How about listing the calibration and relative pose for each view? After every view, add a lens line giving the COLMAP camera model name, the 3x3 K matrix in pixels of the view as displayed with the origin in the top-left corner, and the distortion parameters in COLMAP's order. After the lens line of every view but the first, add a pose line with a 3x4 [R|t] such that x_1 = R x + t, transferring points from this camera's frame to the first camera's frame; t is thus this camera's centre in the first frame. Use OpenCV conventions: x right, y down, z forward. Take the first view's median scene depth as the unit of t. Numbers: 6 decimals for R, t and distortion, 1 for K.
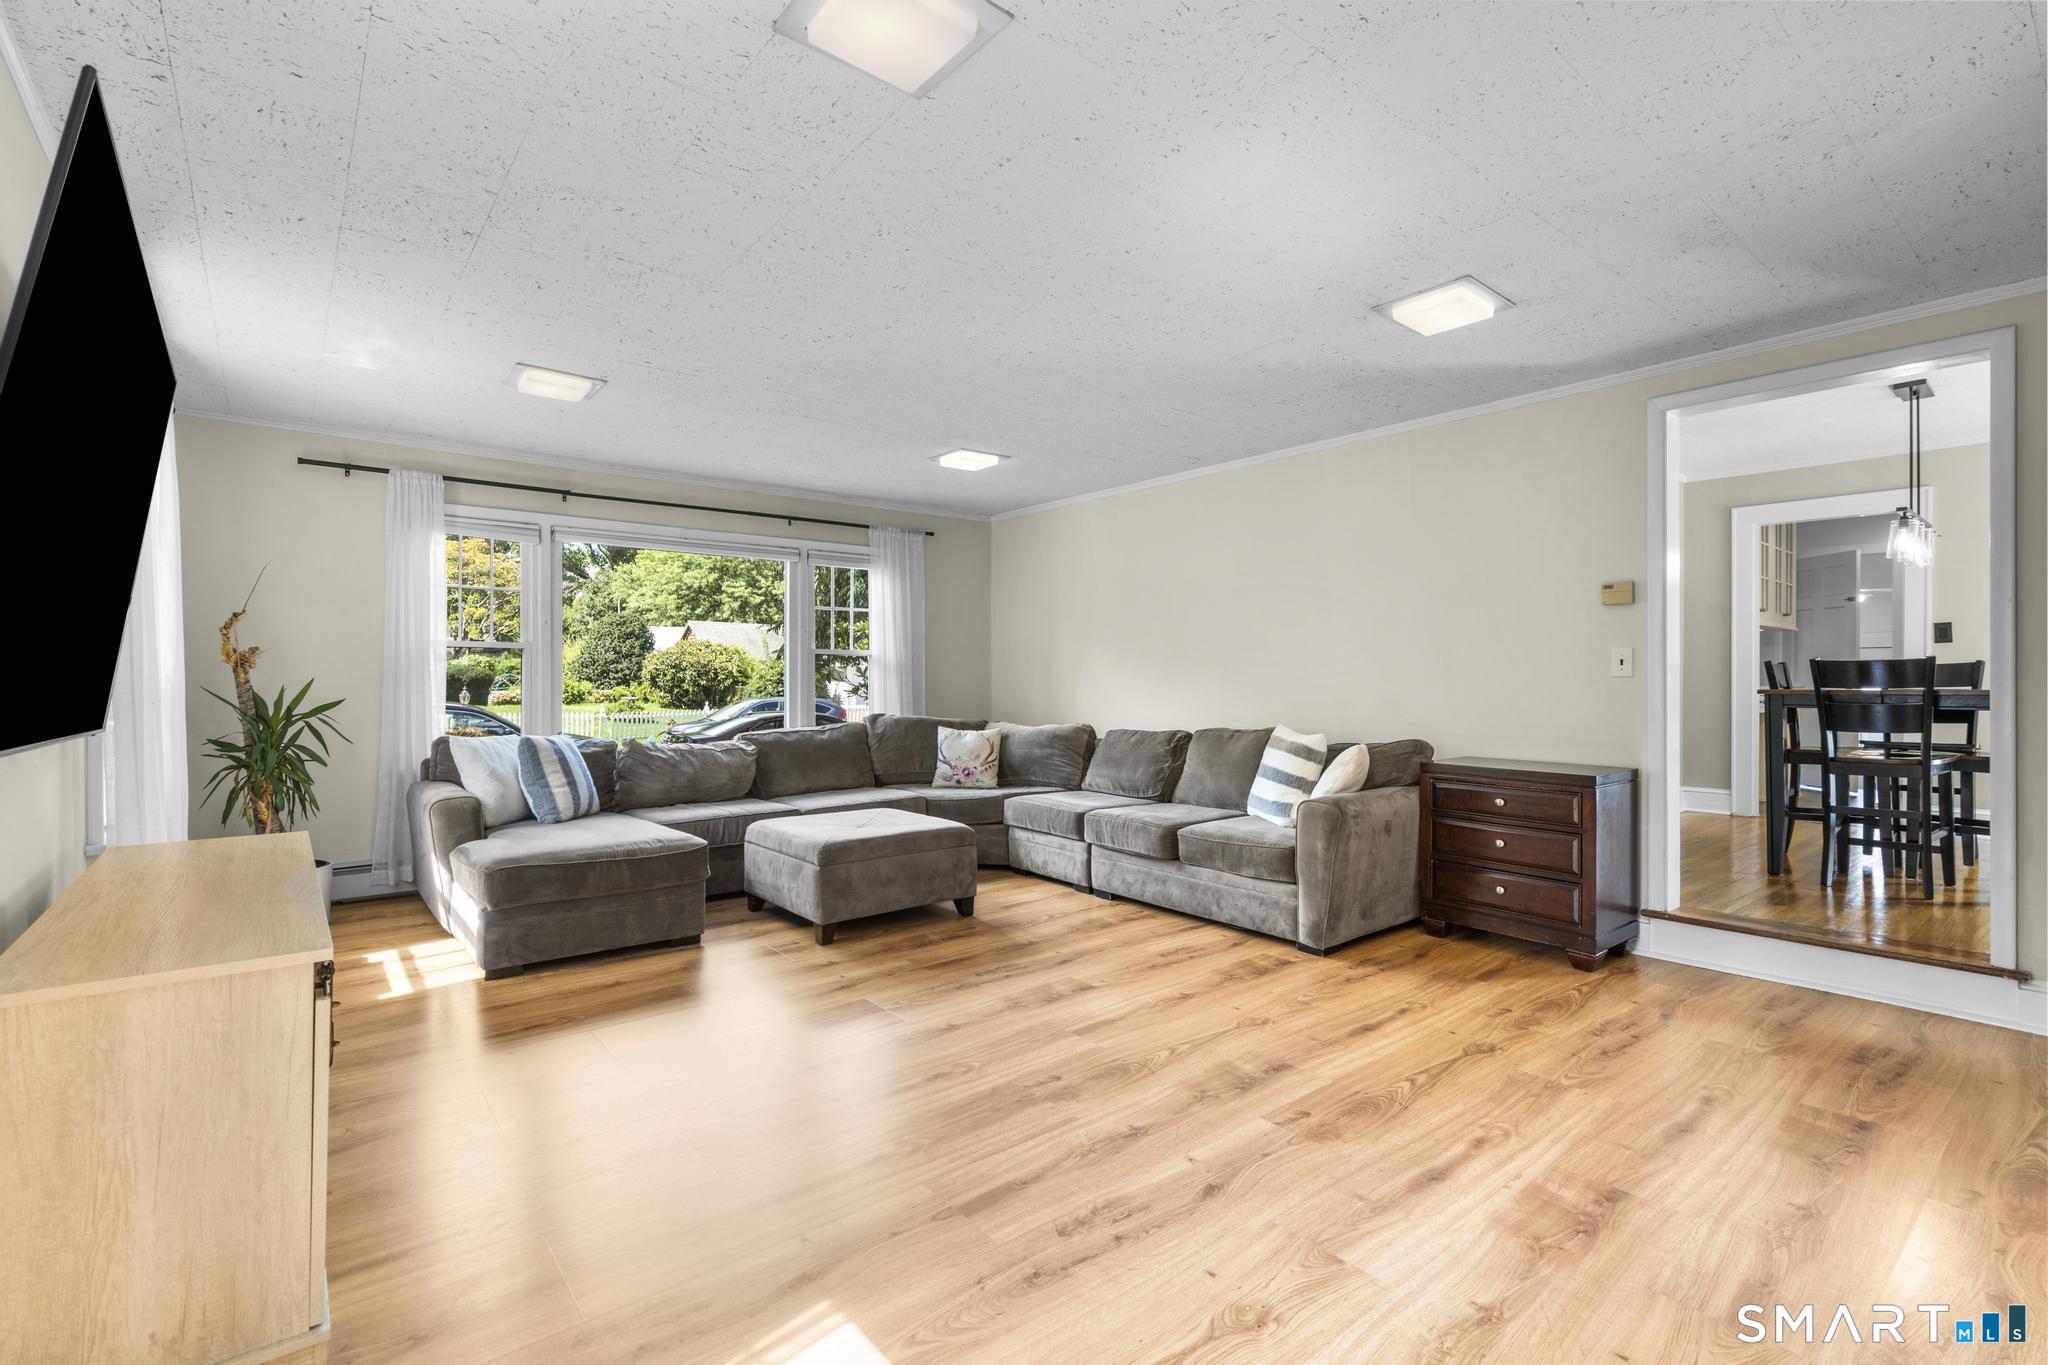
lens RADIAL K [[933.7, 0, 1036.6], [0, 933.7, 676.4], [0, 0, 1]] dist [-0.003120, 0.002256]
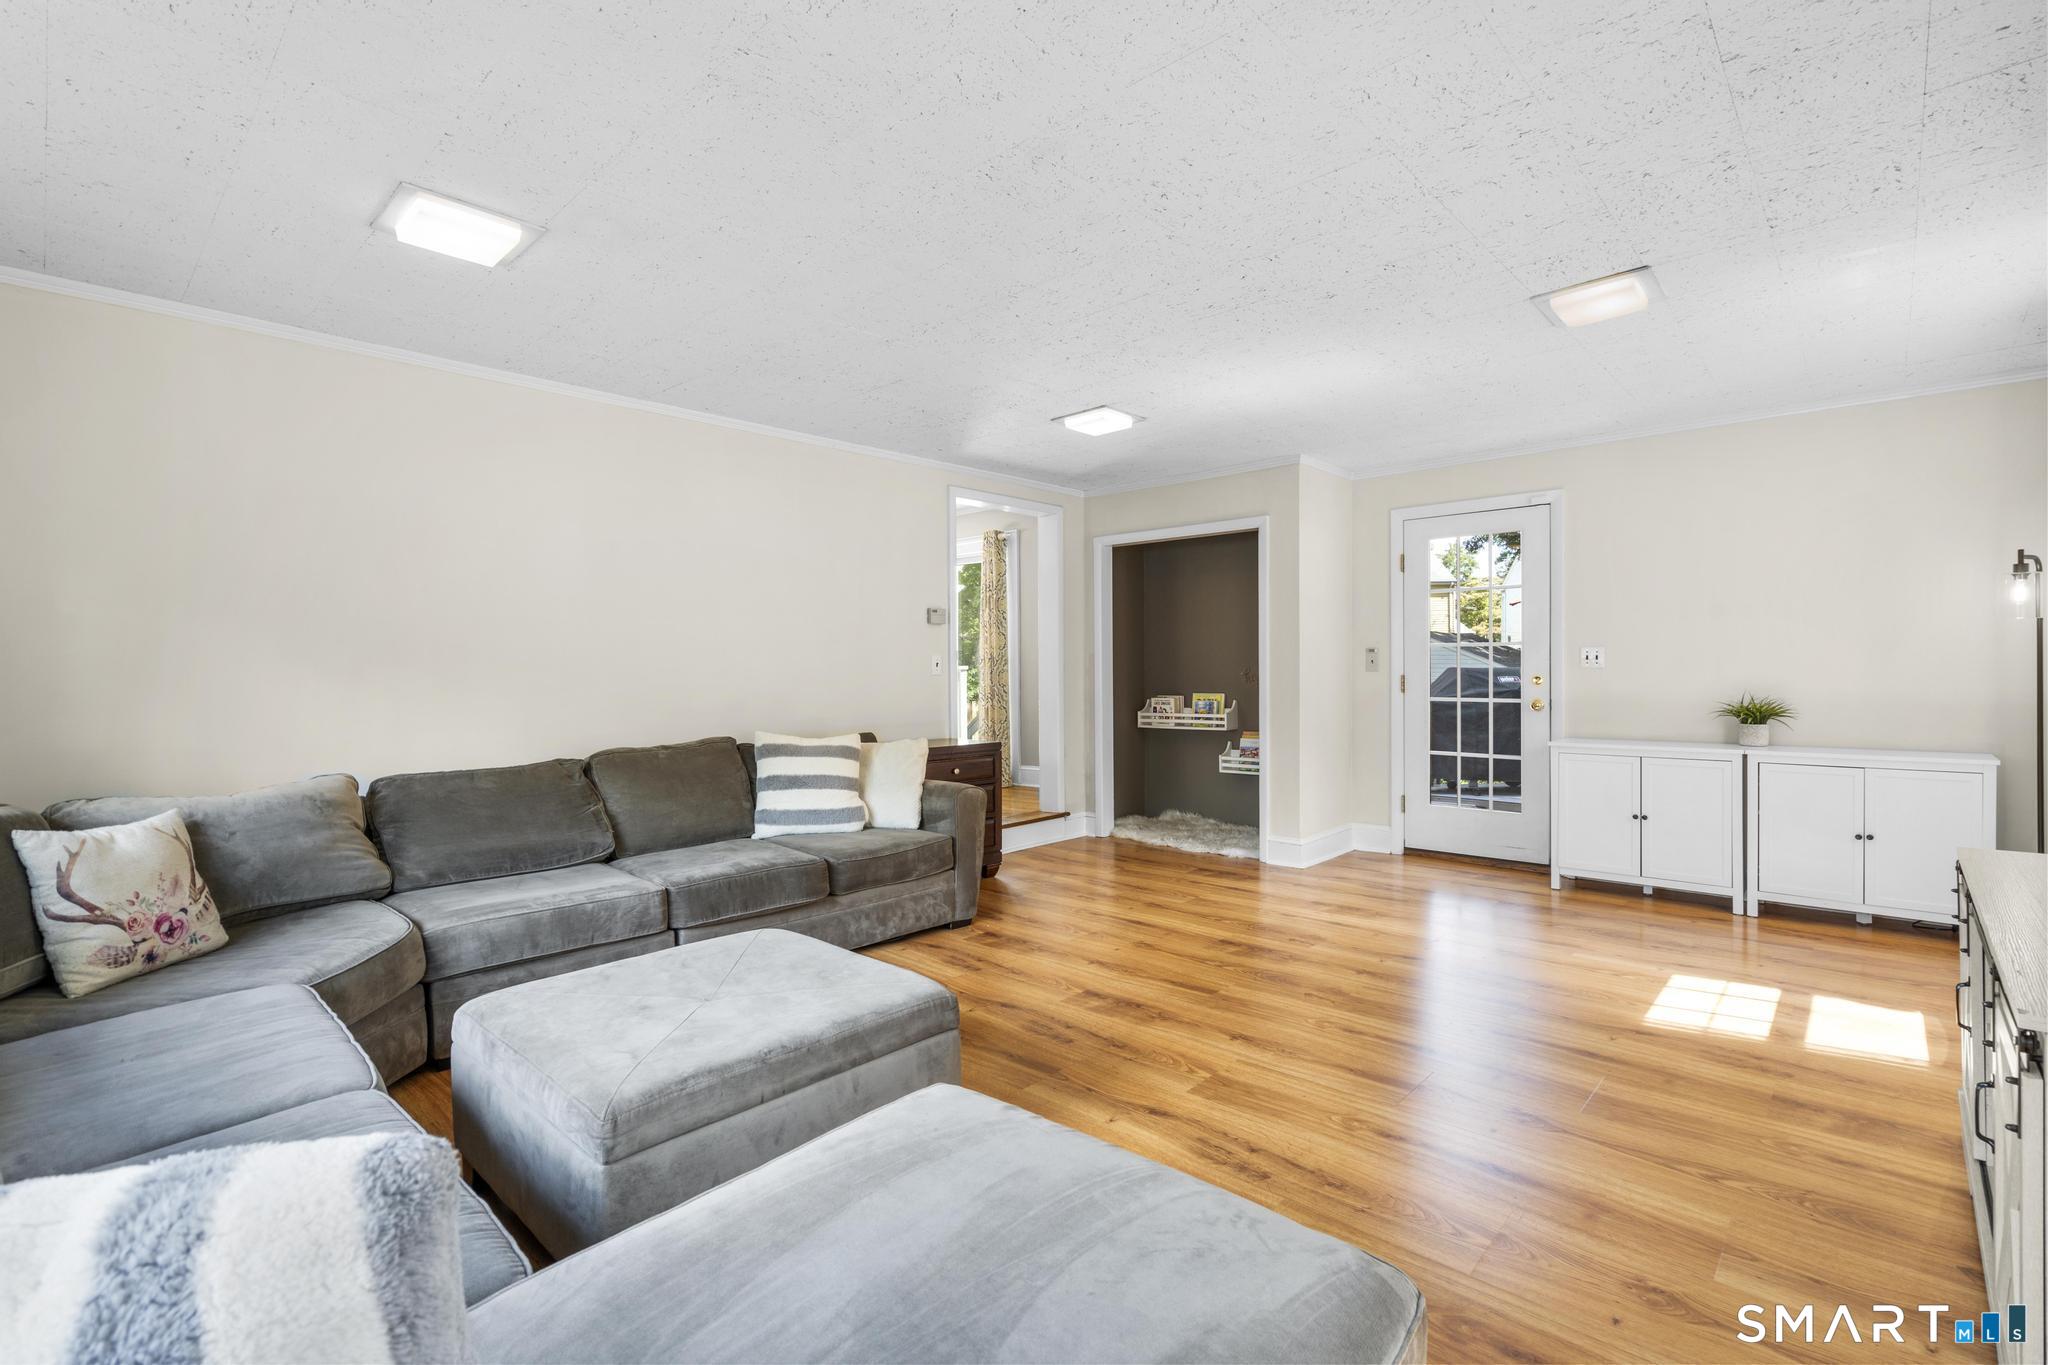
lens RADIAL K [[933.7, 0, 1036.2], [0, 933.7, 678.0], [0, 0, 1]] dist [-0.003120, 0.002256]
pose [[-0.138649, -0.008488, 0.990305, -0.865212], [0.009008, 0.999911, 0.009832, -0.007895], [-0.990301, 0.010284, -0.138560, 1.135805]]
